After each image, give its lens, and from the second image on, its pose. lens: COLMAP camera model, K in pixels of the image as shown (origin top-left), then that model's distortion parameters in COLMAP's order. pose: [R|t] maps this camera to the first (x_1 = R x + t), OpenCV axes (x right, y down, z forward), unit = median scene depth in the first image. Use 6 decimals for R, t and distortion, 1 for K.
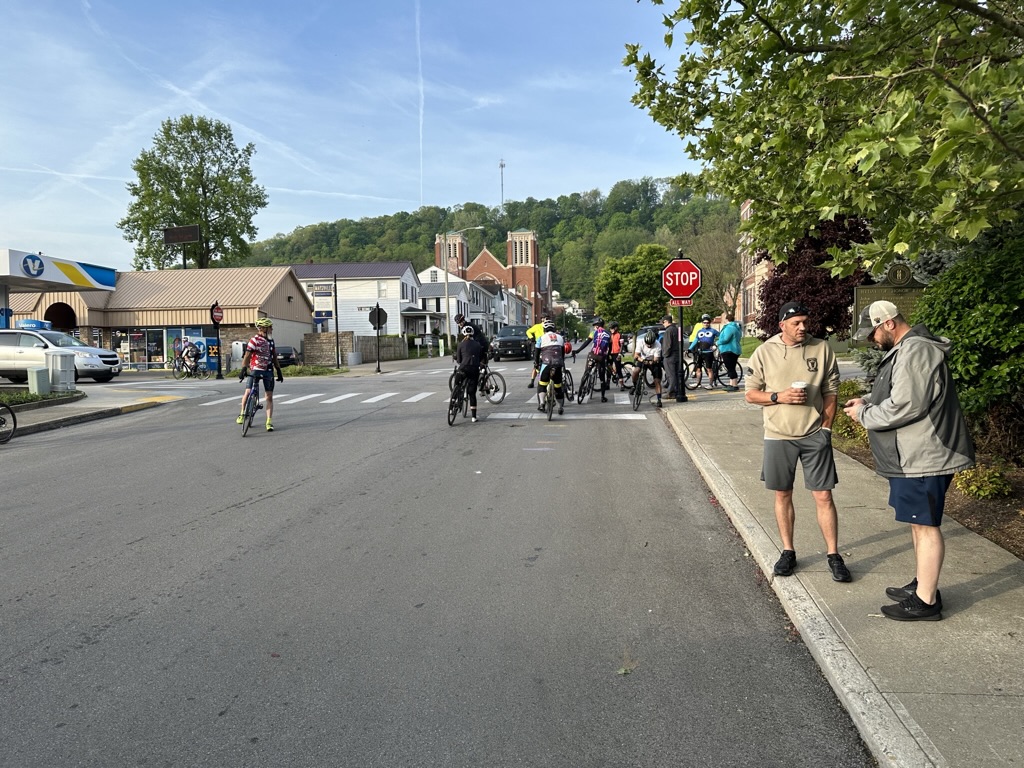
lens RADIAL K [[772.1, 0, 519.8], [0, 772.1, 384.8], [0, 0, 1]] dist [0.067051, -0.041394]
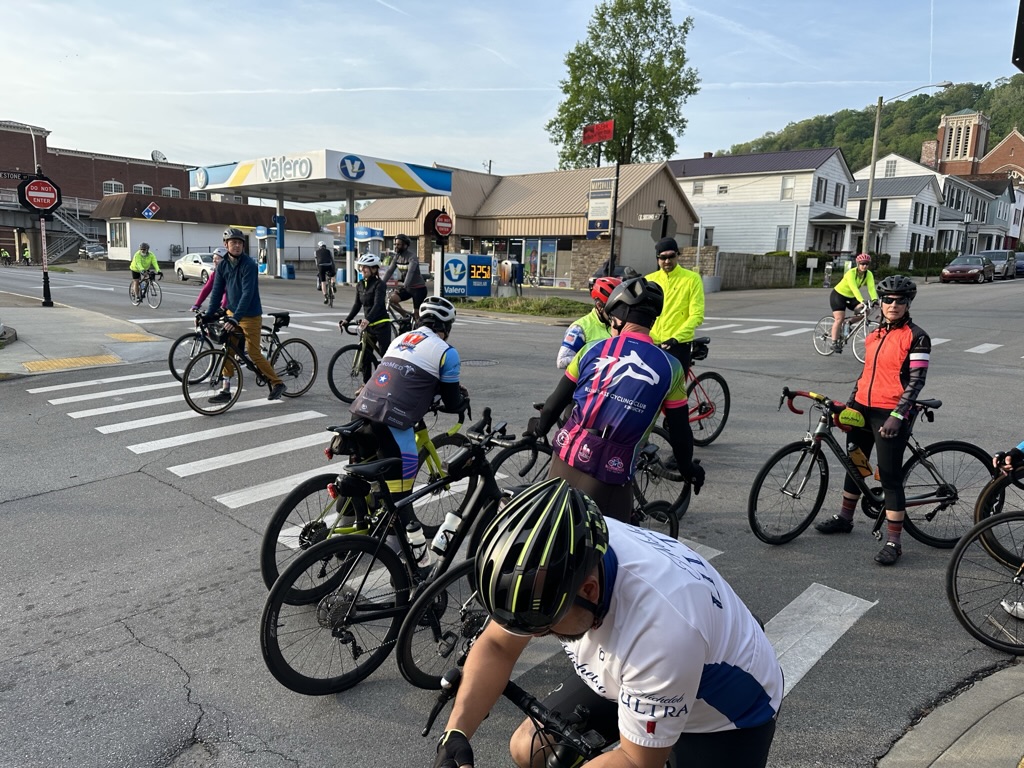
lens RADIAL K [[772.1, 0, 519.8], [0, 772.1, 384.8], [0, 0, 1]] dist [0.067051, -0.041394]
pose [[0.817621, 0.127584, -0.561443, 0.039921], [-0.060992, 0.988845, 0.135887, -0.017646], [0.572517, -0.076860, 0.816282, 0.172832]]
